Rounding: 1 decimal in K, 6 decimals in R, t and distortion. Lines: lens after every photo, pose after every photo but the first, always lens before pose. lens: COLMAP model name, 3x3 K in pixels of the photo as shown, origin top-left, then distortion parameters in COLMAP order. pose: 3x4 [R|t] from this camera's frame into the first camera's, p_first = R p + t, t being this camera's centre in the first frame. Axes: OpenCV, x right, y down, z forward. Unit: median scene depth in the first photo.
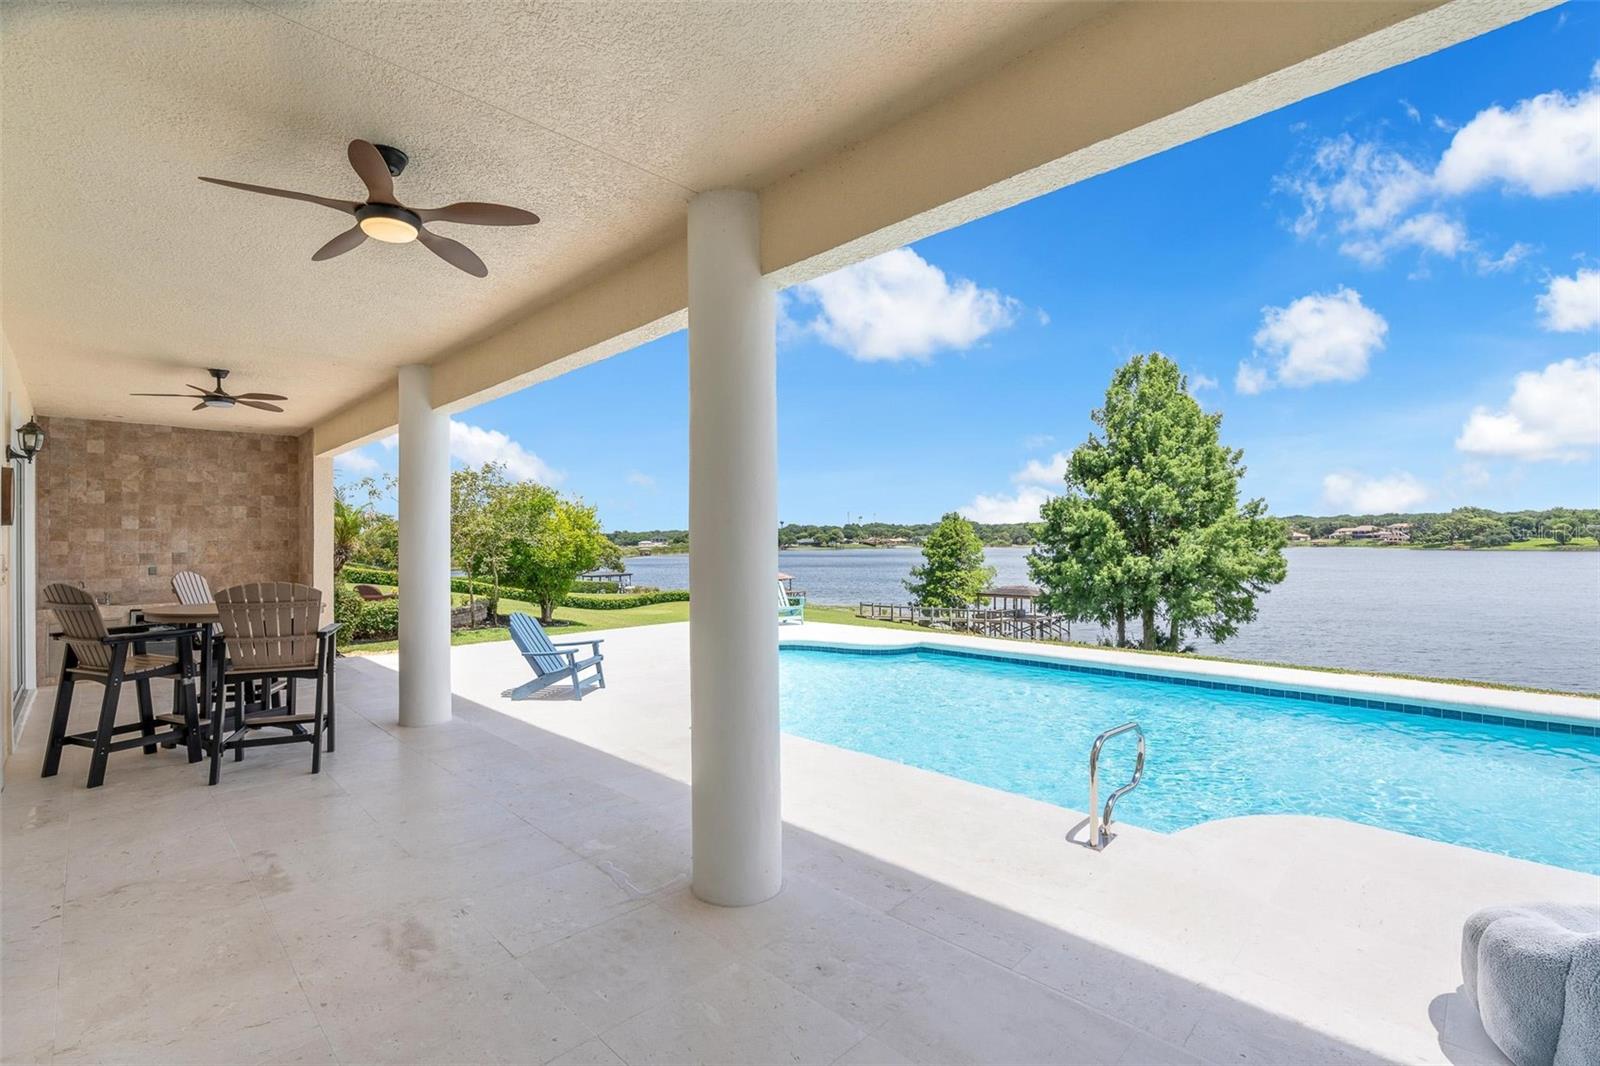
lens RADIAL K [[711.5, 0, 798.8], [0, 711.5, 532.8], [0, 0, 1]] dist [-0.004741, 0.001117]
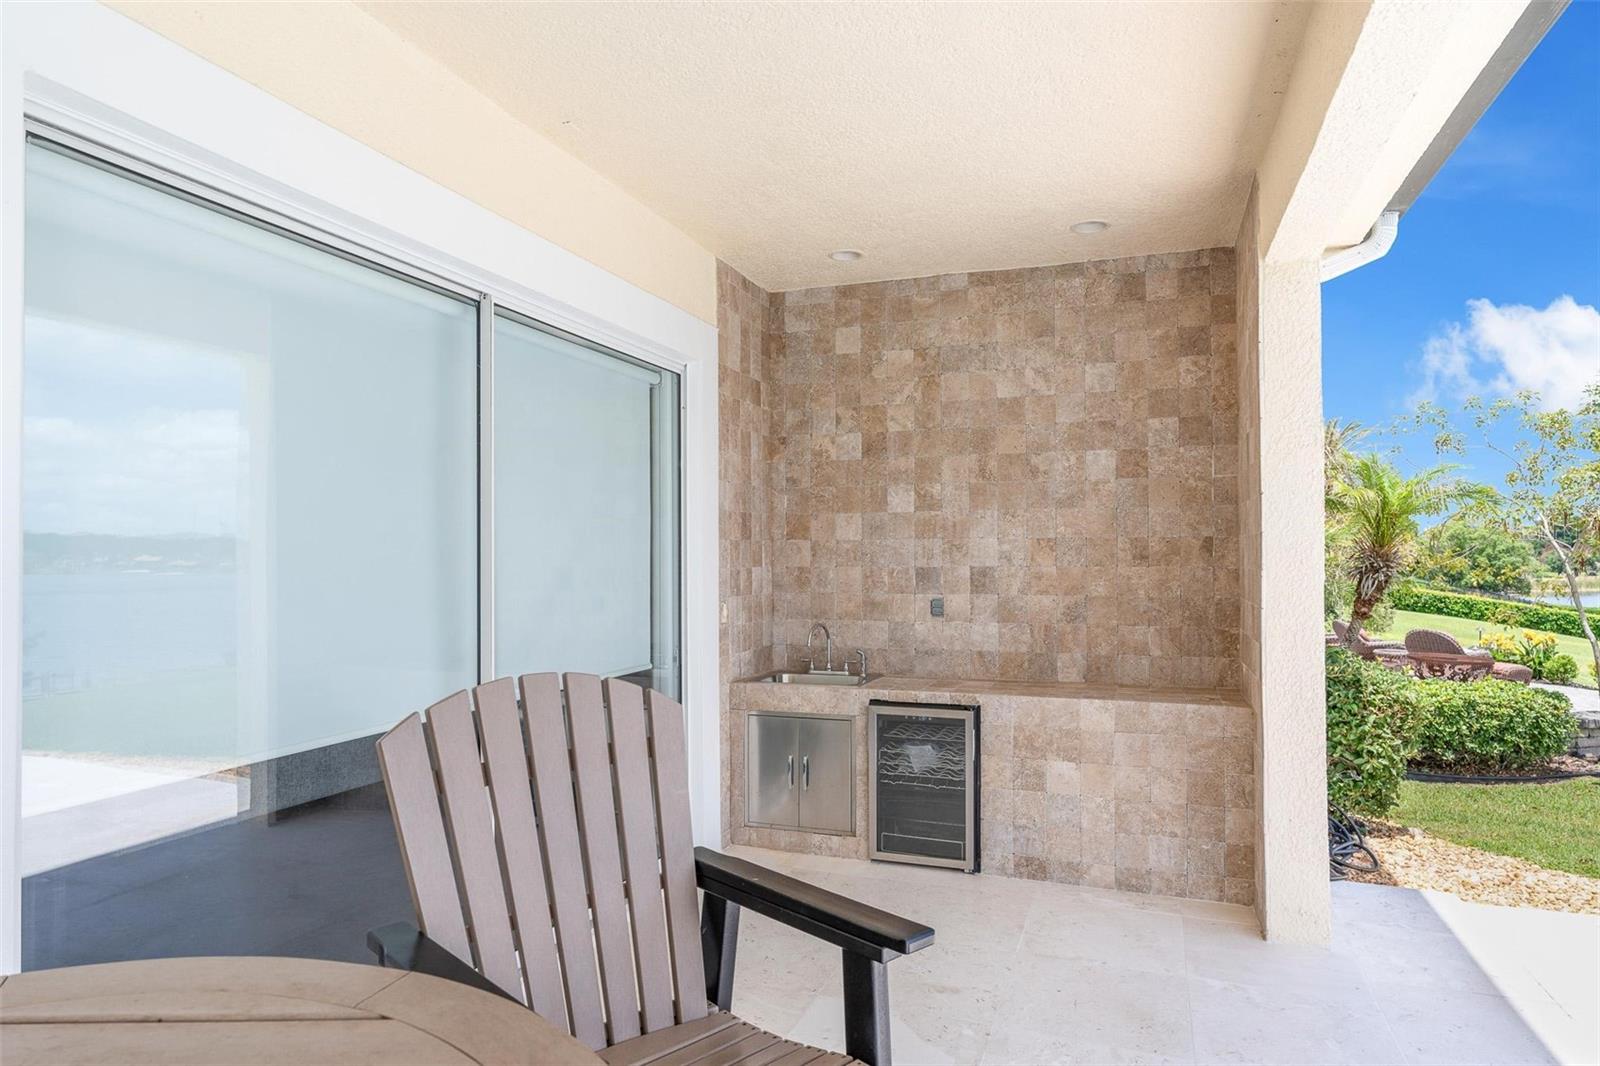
lens RADIAL K [[954.5, 0, 800.0], [0, 954.5, 533.0], [0, 0, 1]] dist [0.000201, -0.000151]
pose [[0.428055, -0.009915, -0.903698, -0.407257], [0.008106, 0.999942, -0.007132, 0.011250], [0.903717, -0.004272, 0.428110, 0.662023]]
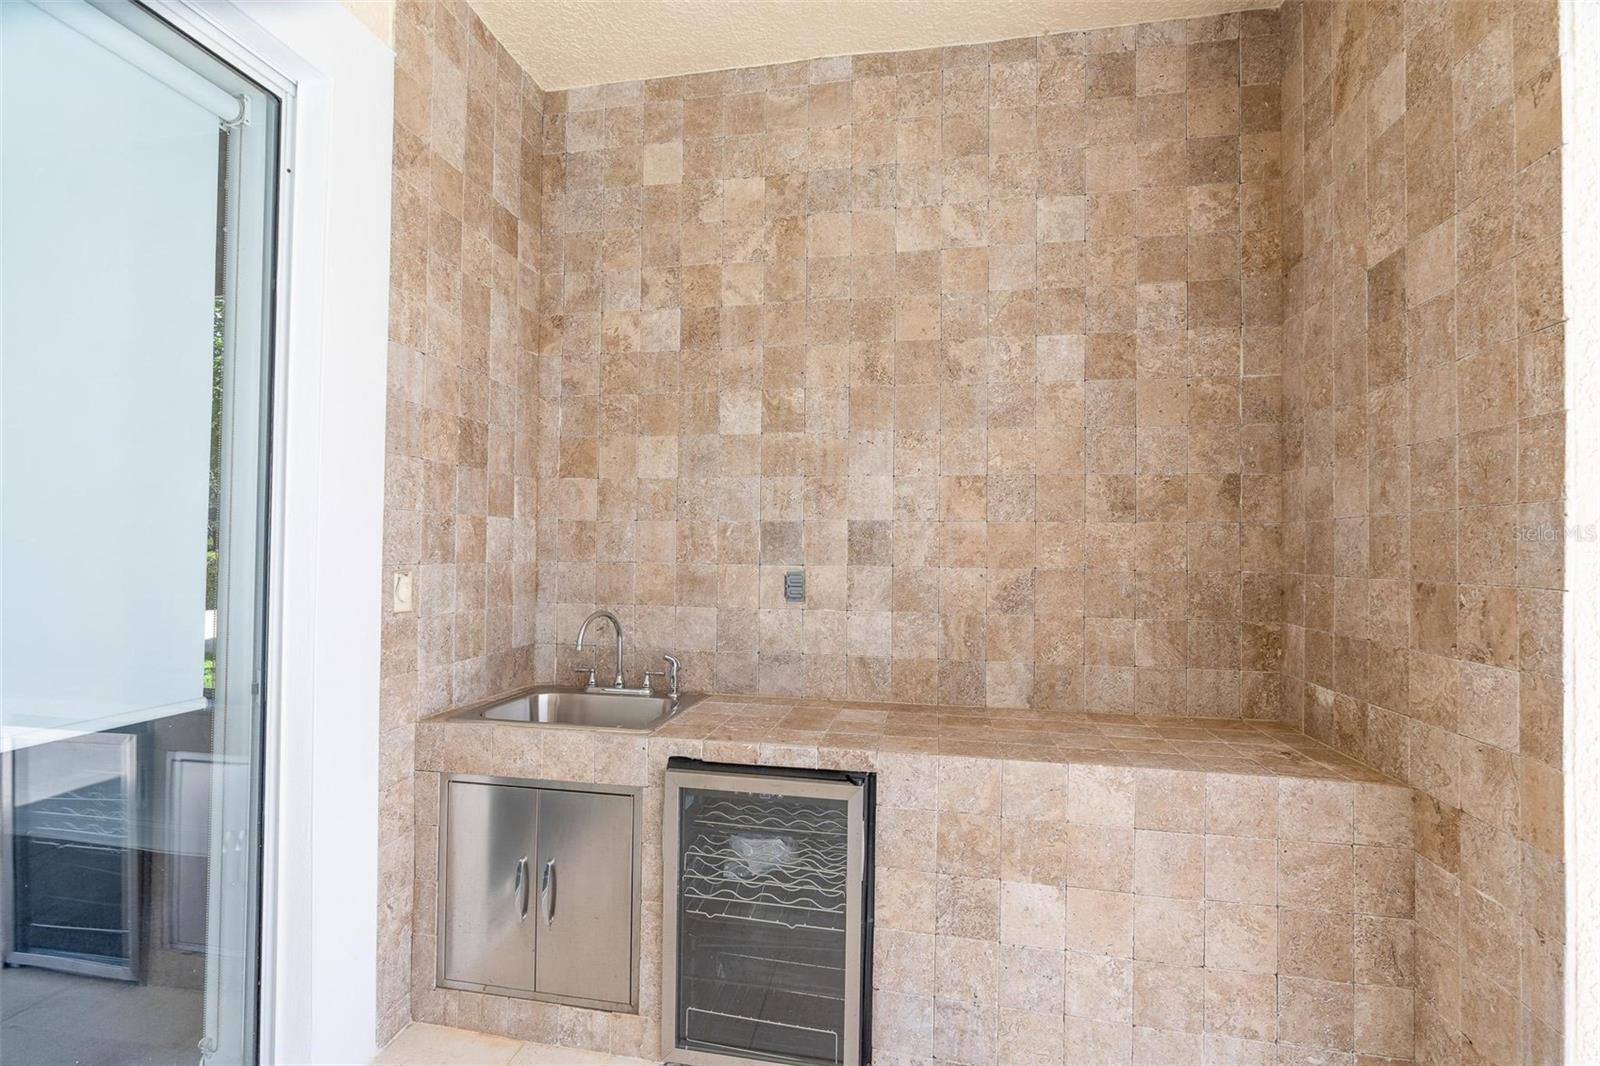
lens RADIAL K [[716.4, 0, 799.1], [0, 716.4, 530.6], [0, 0, 1]] dist [-0.006275, 0.001115]
pose [[0.566785, -0.002246, -0.823863, -0.674223], [-0.009707, 0.999909, -0.009404, 0.034697], [0.823809, 0.013328, 0.566711, 0.834425]]
